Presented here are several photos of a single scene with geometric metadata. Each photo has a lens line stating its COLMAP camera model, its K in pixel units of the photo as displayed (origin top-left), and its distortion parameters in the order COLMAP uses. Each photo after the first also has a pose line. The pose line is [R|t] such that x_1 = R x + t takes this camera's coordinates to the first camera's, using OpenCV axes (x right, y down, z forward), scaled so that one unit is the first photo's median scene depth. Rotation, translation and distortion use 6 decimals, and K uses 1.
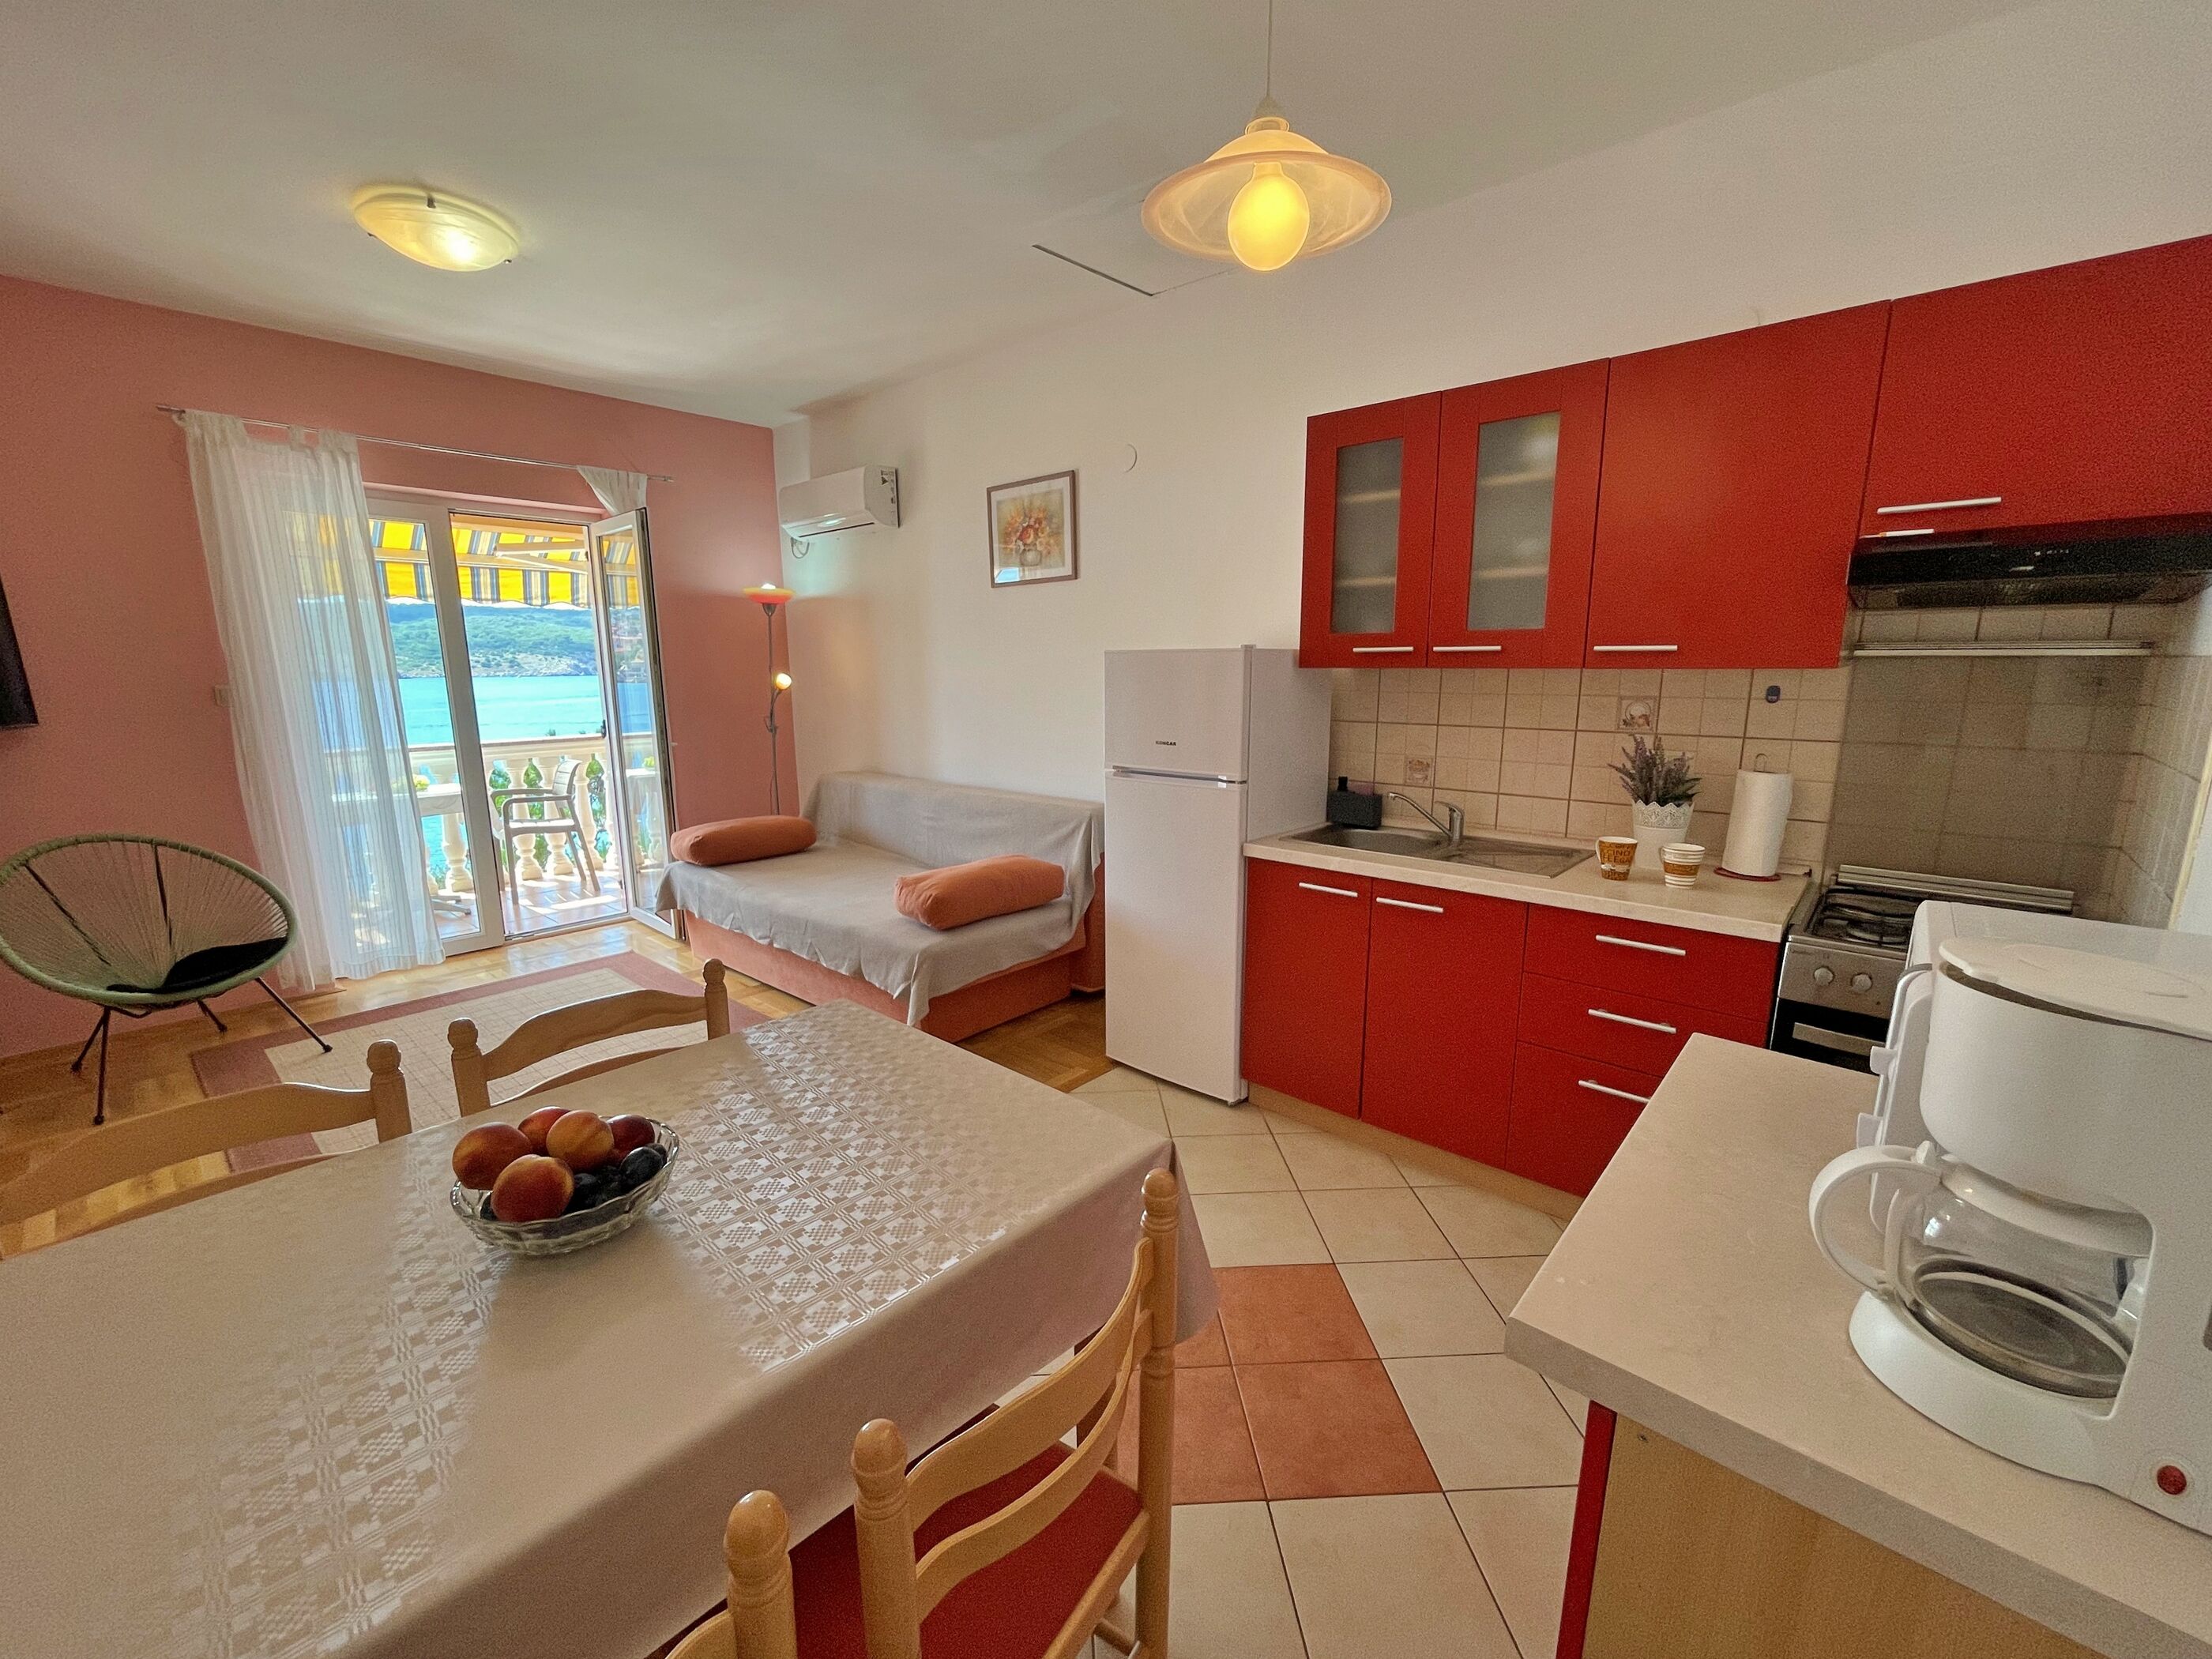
lens RADIAL K [[900.4, 0, 1119.3], [0, 900.4, 843.6], [0, 0, 1]] dist [-0.001913, -0.000321]
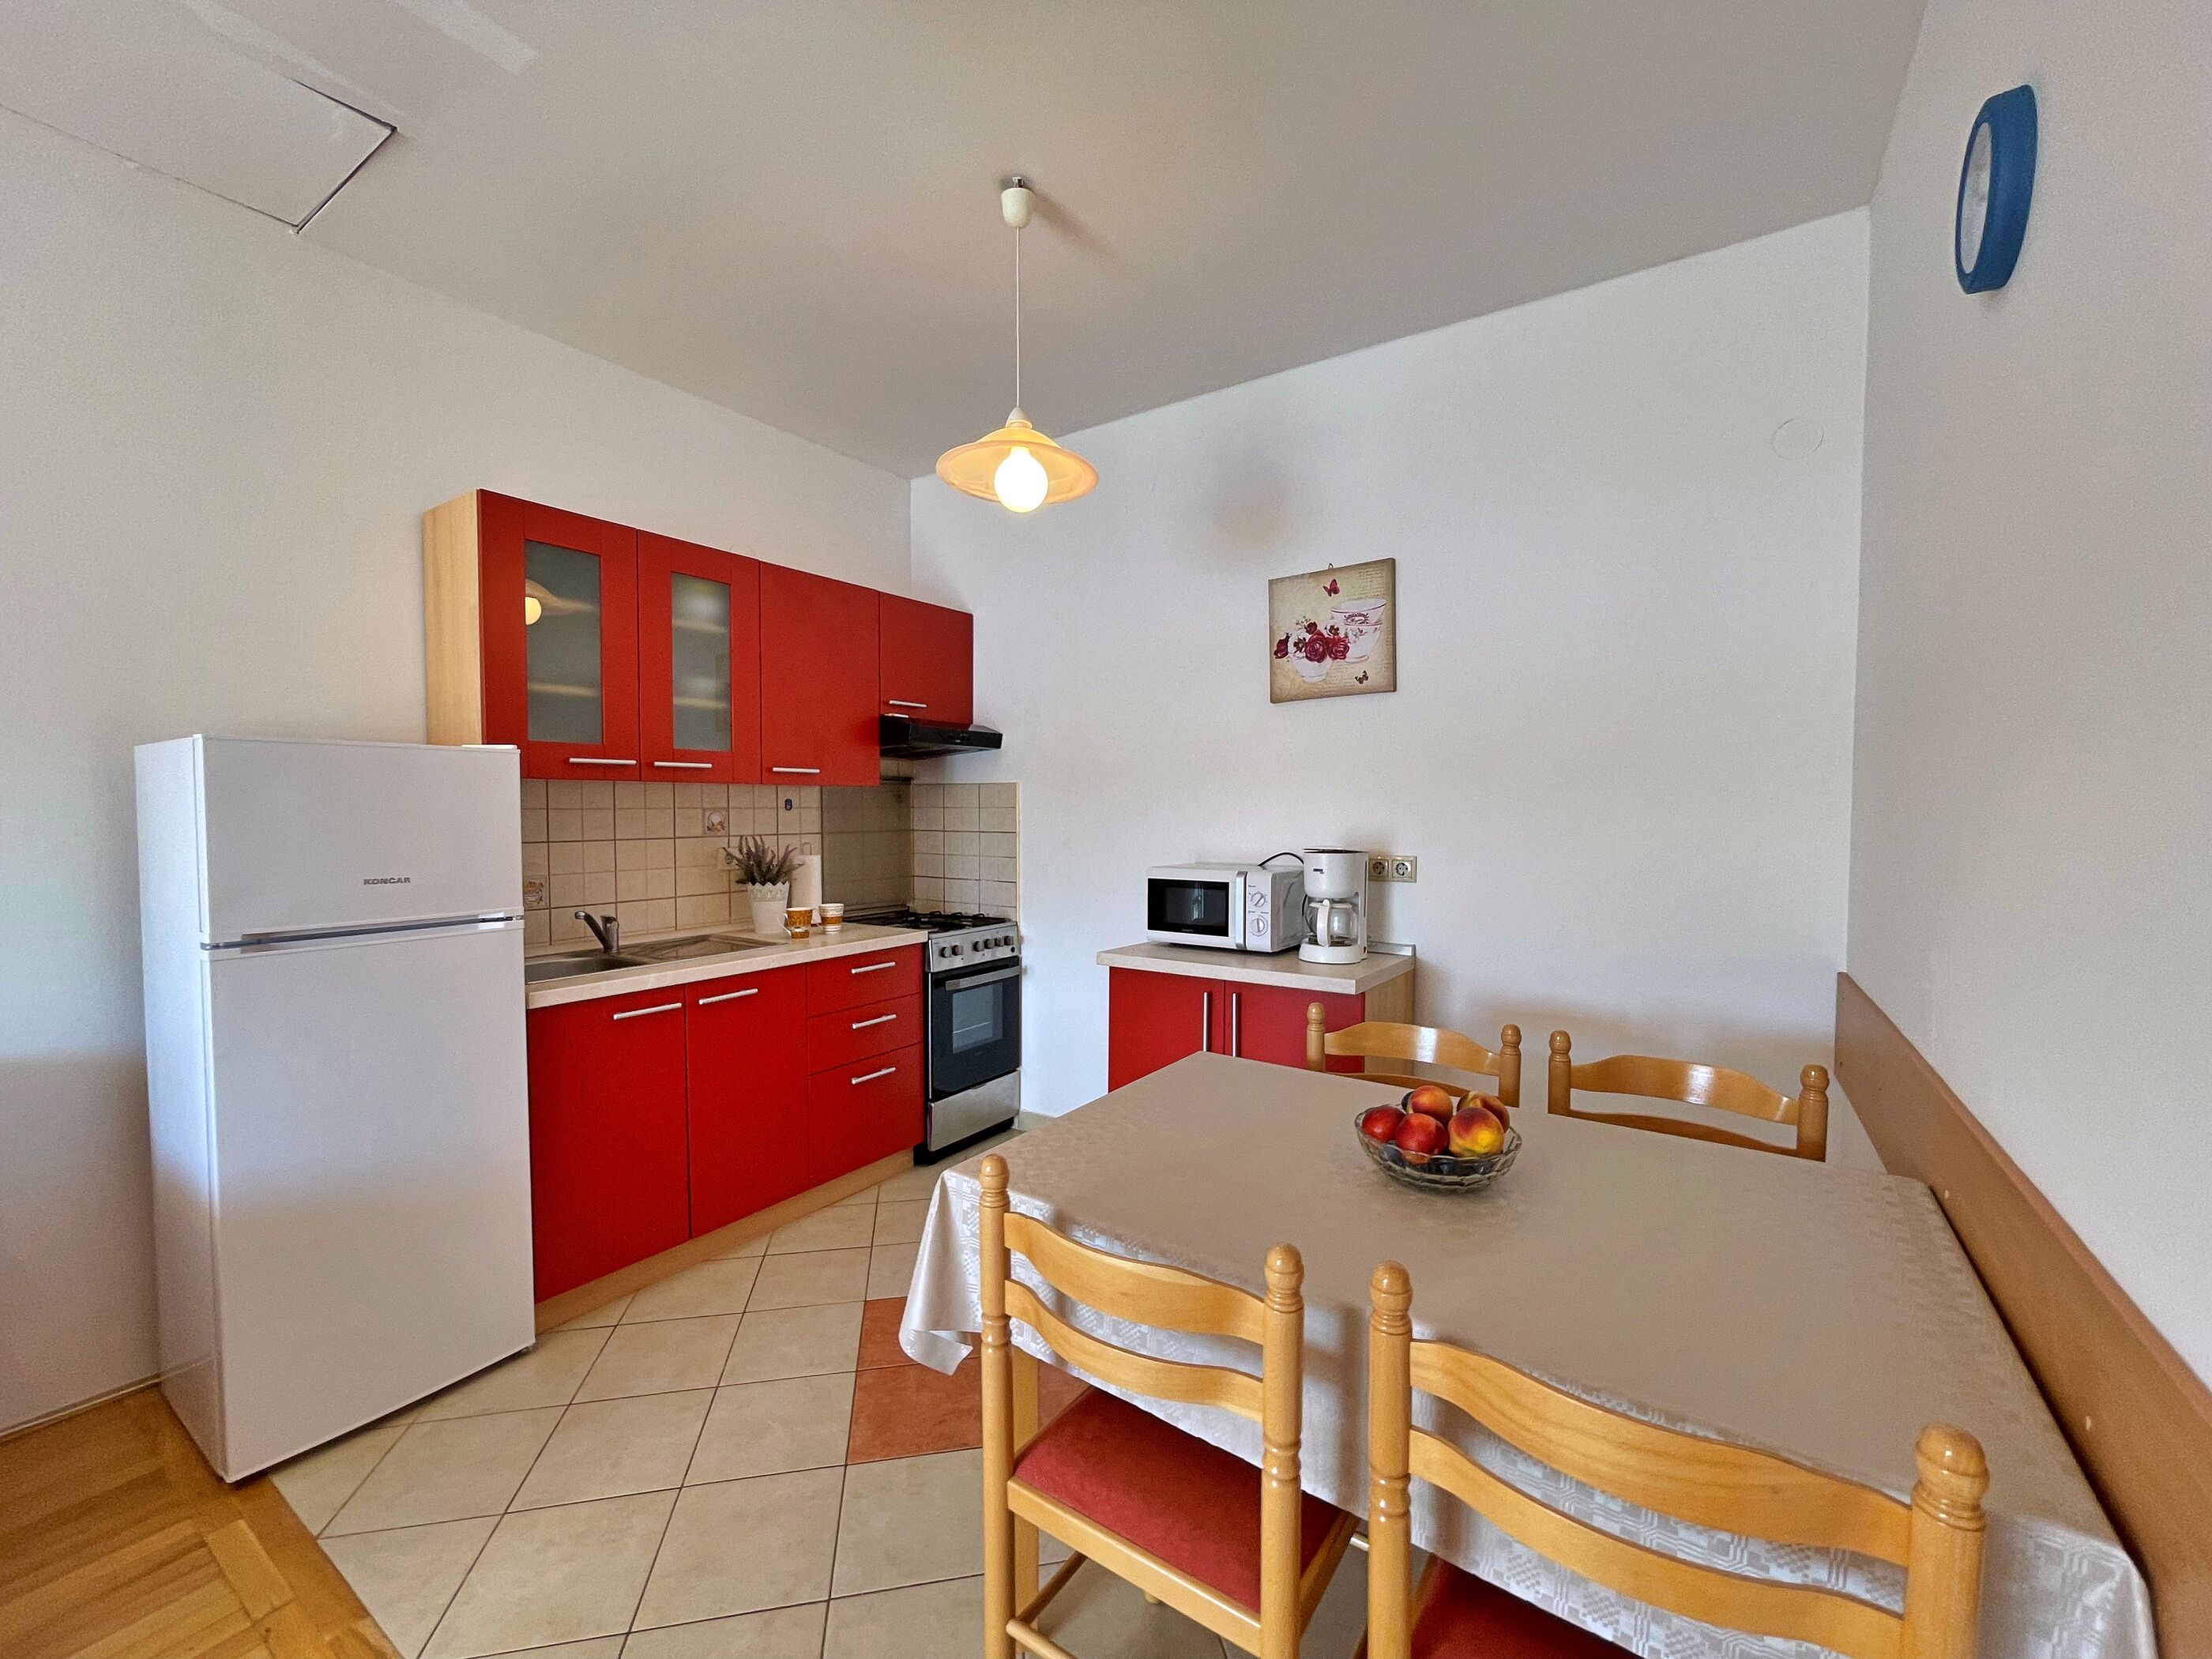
lens RADIAL K [[900.4, 0, 1119.3], [0, 900.4, 843.6], [0, 0, 1]] dist [-0.001913, -0.000321]
pose [[-0.142948, -0.039895, 0.988926, -0.549429], [0.190423, 0.979411, 0.067036, -0.064521], [-0.971239, 0.197897, -0.132408, 0.444419]]
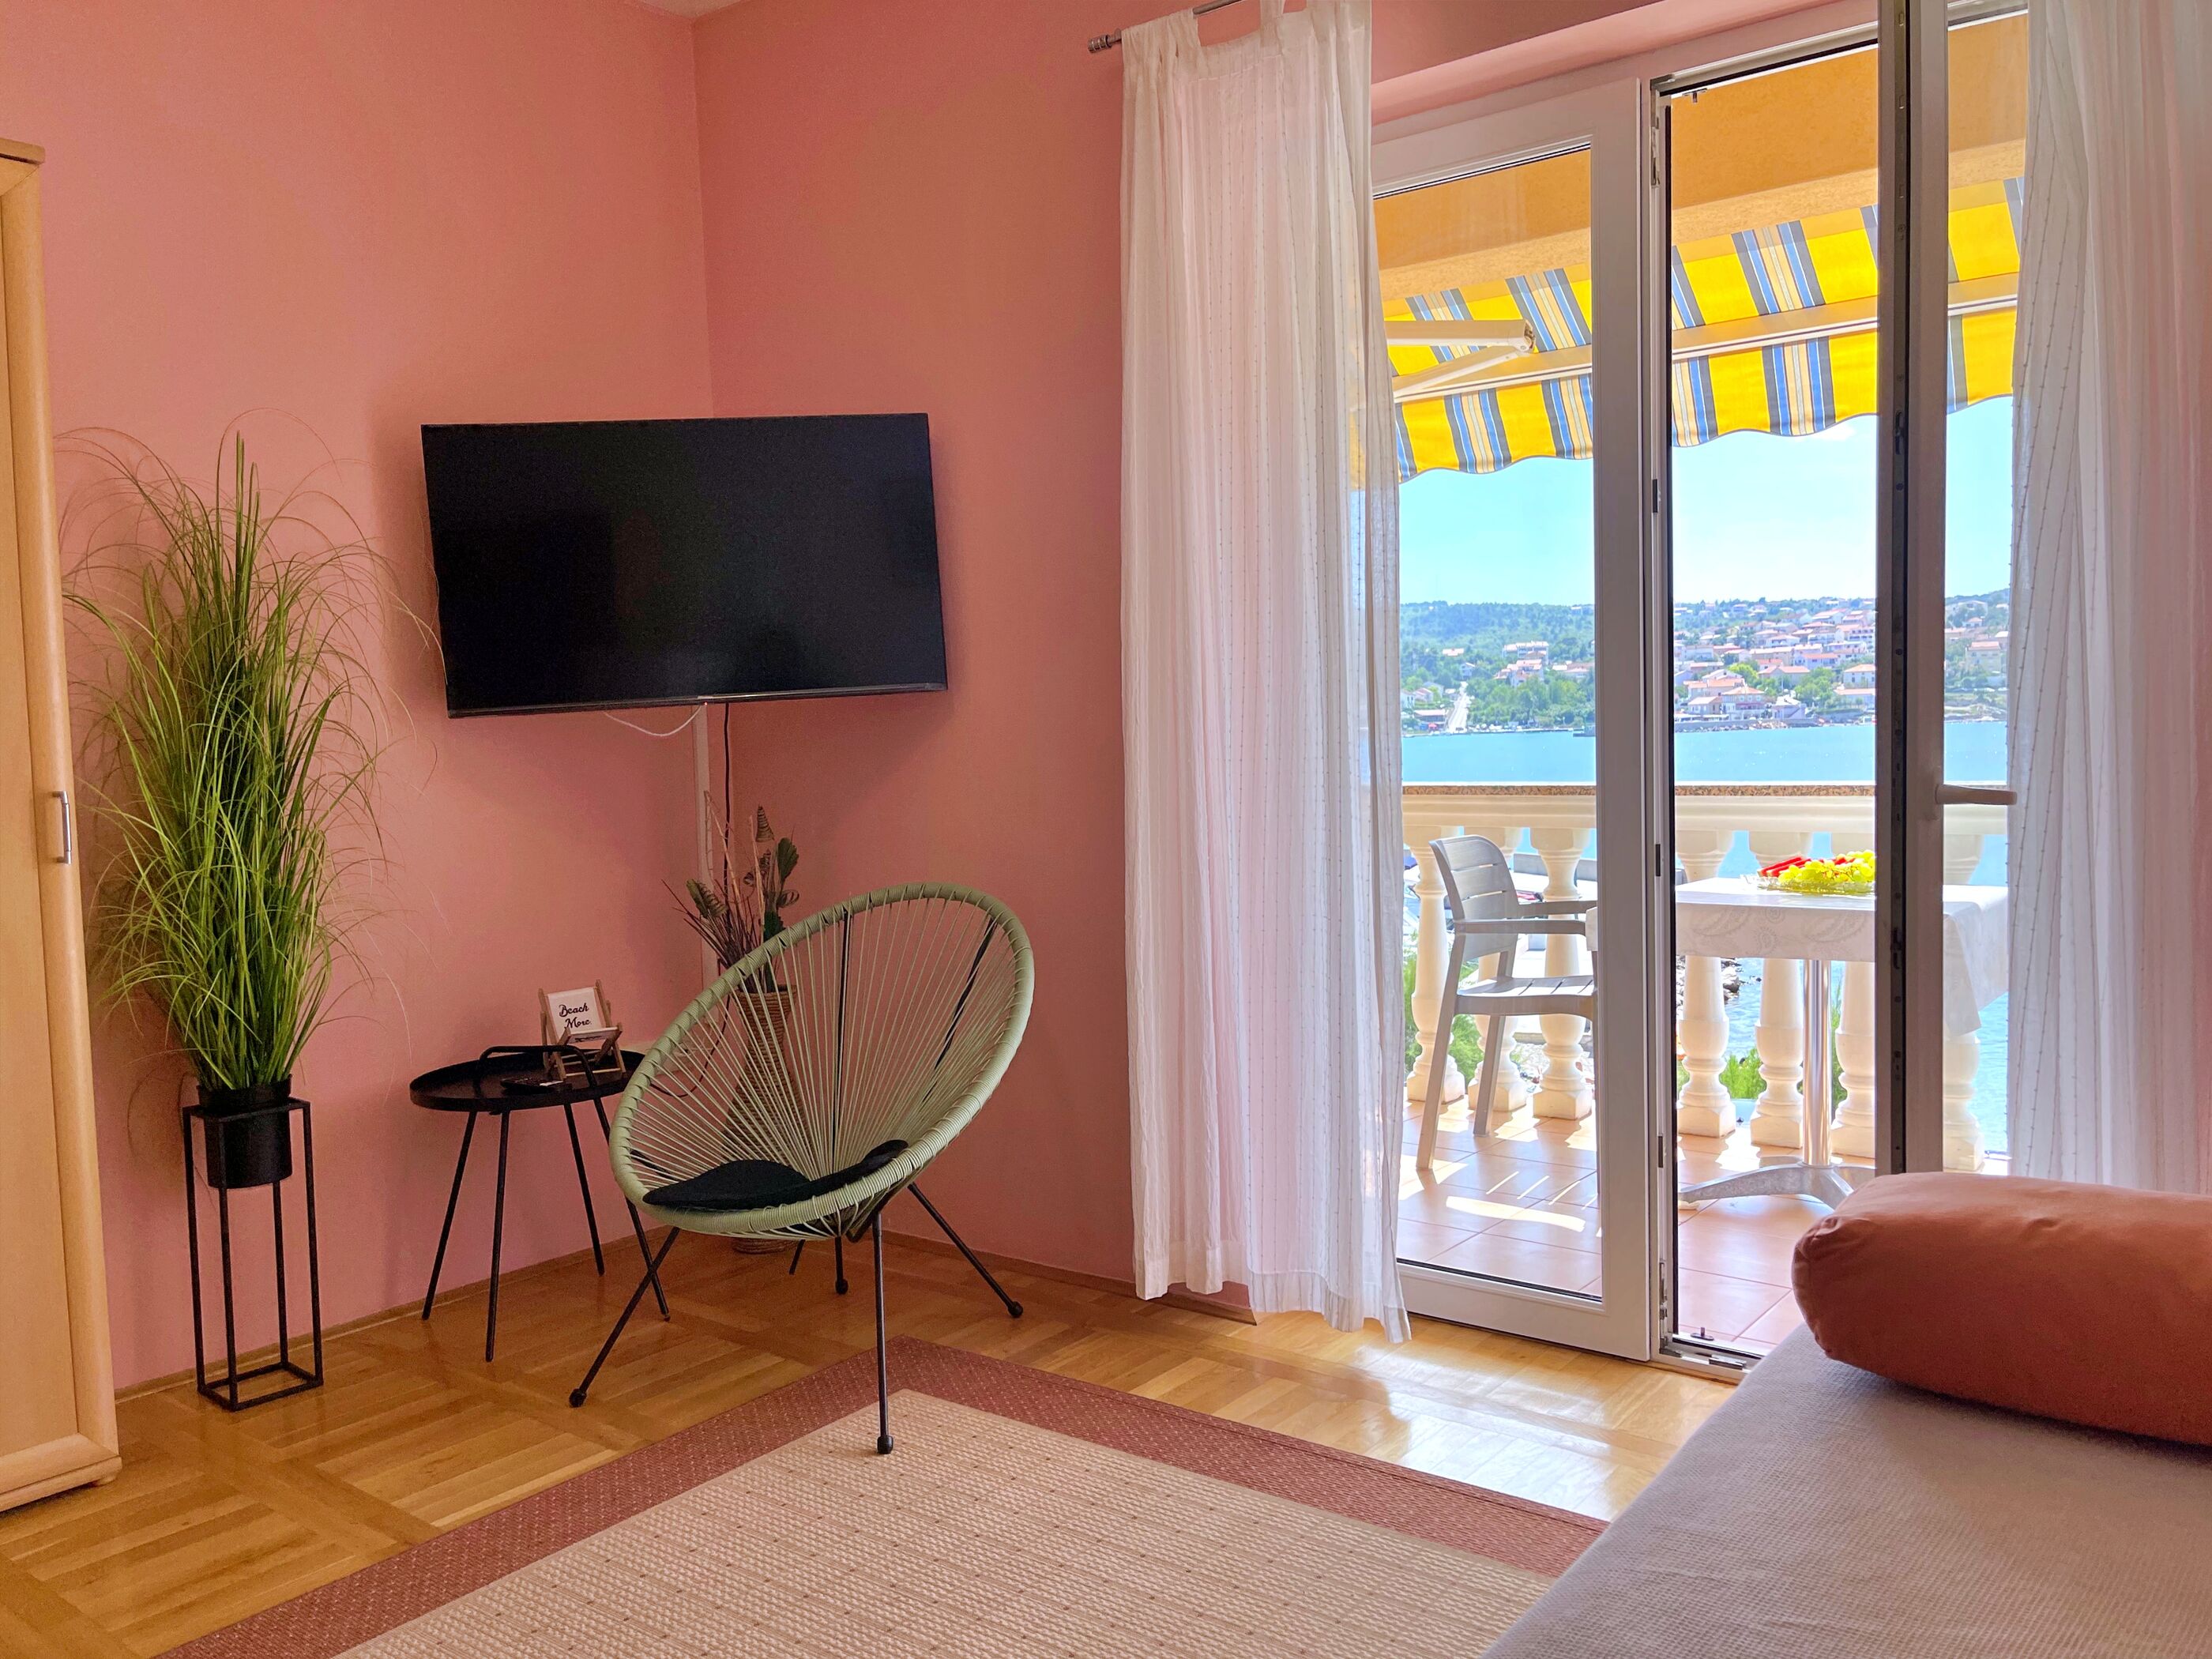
lens RADIAL K [[1702.4, 0, 1106.0], [0, 1702.4, 829.5], [0, 0, 1]] dist [0.008086, 0.002728]
pose [[0.082558, 0.069731, -0.994144, -0.109950], [-0.186334, 0.981038, 0.053338, -0.104033], [0.979012, 0.180839, 0.093986, 0.936123]]
